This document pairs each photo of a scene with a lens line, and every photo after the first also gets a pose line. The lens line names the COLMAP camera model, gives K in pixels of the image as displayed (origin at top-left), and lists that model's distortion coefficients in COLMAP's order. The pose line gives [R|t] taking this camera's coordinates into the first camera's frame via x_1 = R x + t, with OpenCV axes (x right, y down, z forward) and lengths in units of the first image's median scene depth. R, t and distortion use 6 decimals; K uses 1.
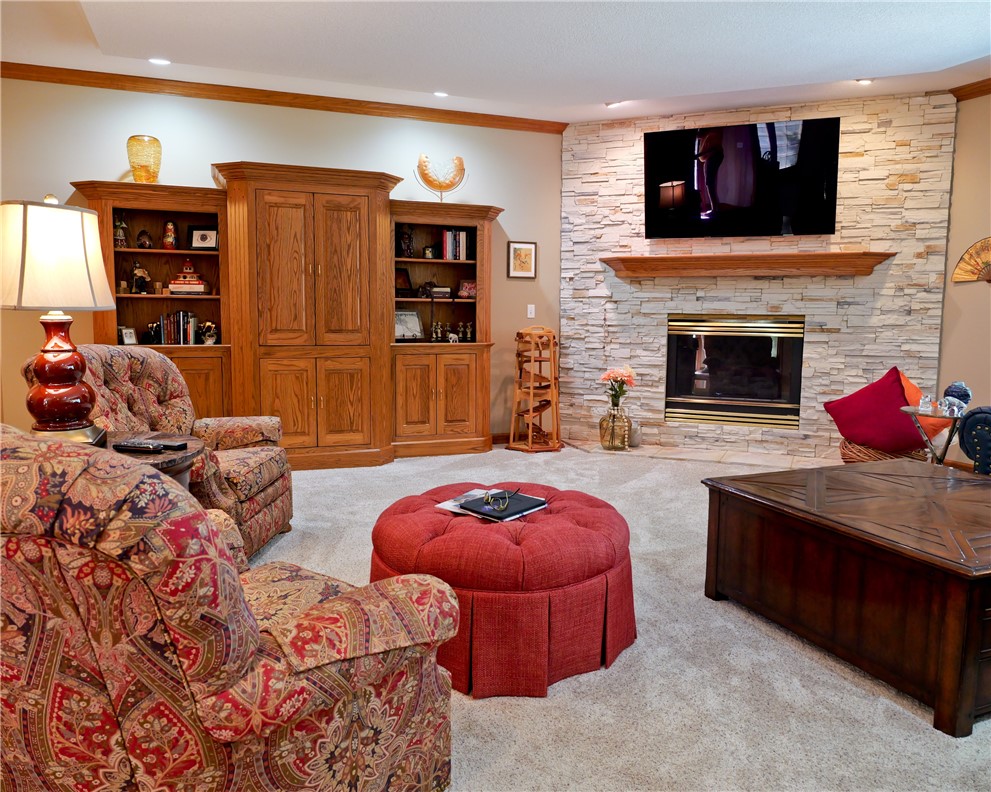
lens RADIAL K [[762.7, 0, 516.1], [0, 762.7, 388.7], [0, 0, 1]] dist [-0.008750, 0.003008]
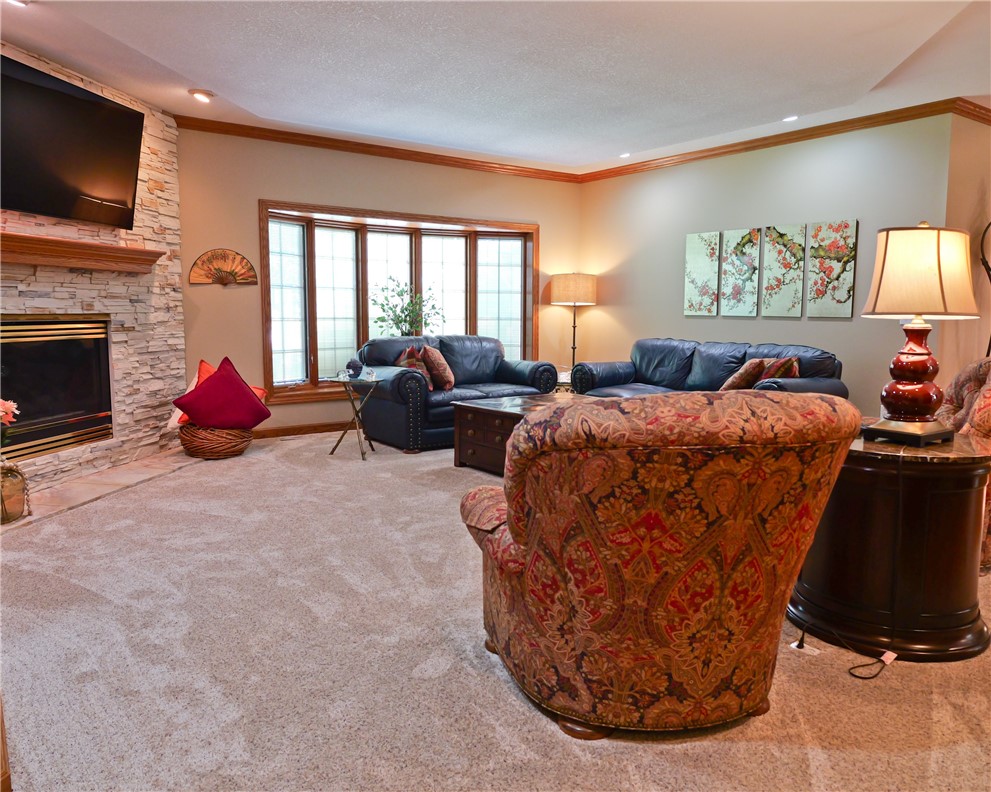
lens RADIAL K [[758.7, 0, 495.8], [0, 758.7, 400.7], [0, 0, 1]] dist [-0.000831, -0.005509]
pose [[-0.266428, -0.123961, 0.955850, -0.681575], [0.095839, 0.983374, 0.154244, -0.095789], [-0.959078, 0.132703, -0.250118, 0.850141]]
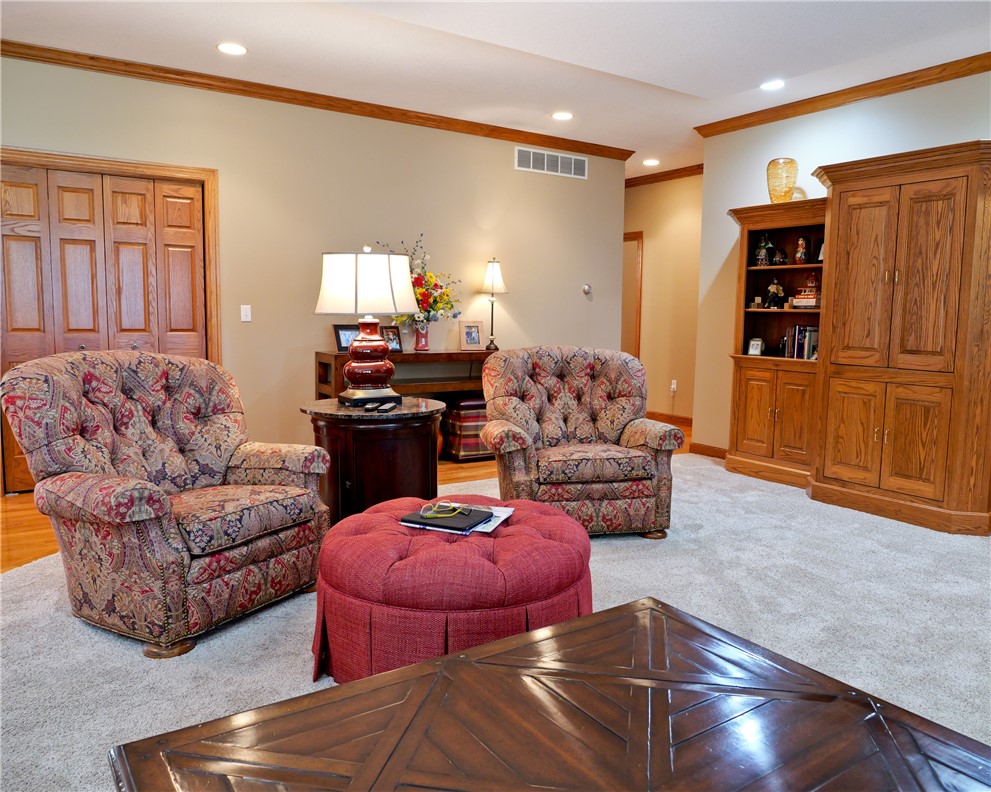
lens RADIAL K [[758.7, 0, 516.8], [0, 758.7, 392.6], [0, 0, 1]] dist [-0.000831, -0.005509]
pose [[0.207347, 0.095276, -0.973617, 0.456111], [-0.118133, 0.990401, 0.071760, -0.040468], [0.971109, 0.100137, 0.216612, 0.418572]]
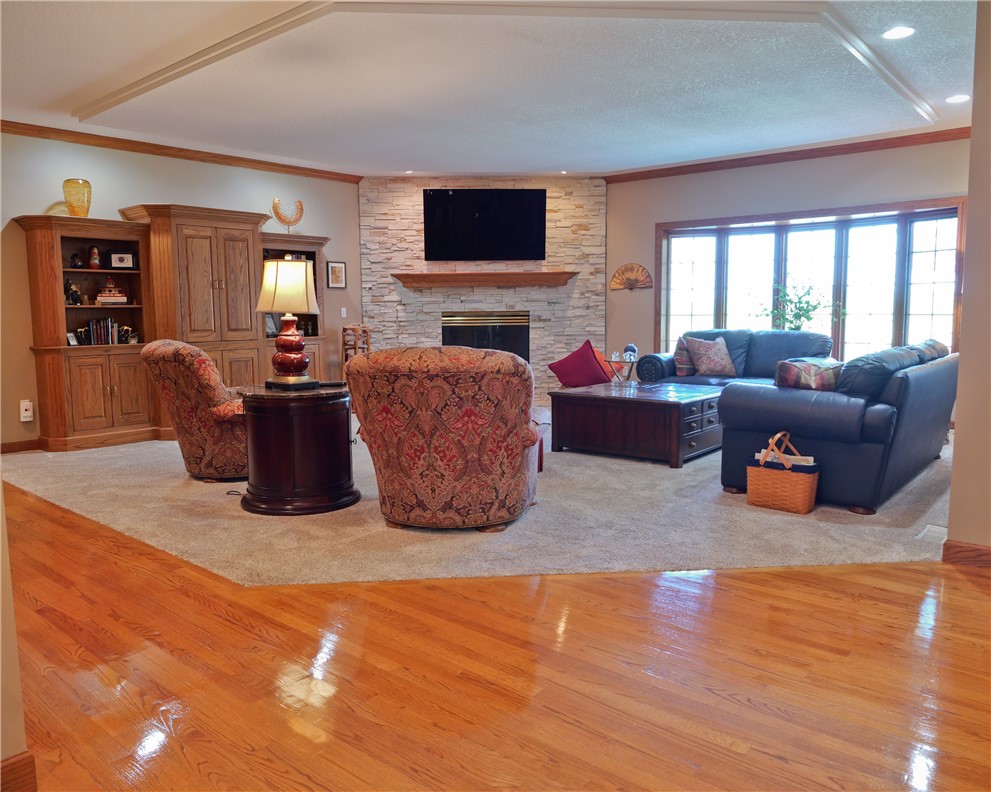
lens RADIAL K [[758.7, 0, 493.6], [0, 758.7, 393.4], [0, 0, 1]] dist [-0.000831, -0.005509]
pose [[0.892327, -0.069910, 0.445942, -0.428138], [0.067636, 0.997488, 0.021038, 0.038556], [-0.446293, 0.011389, 0.894814, -0.397988]]
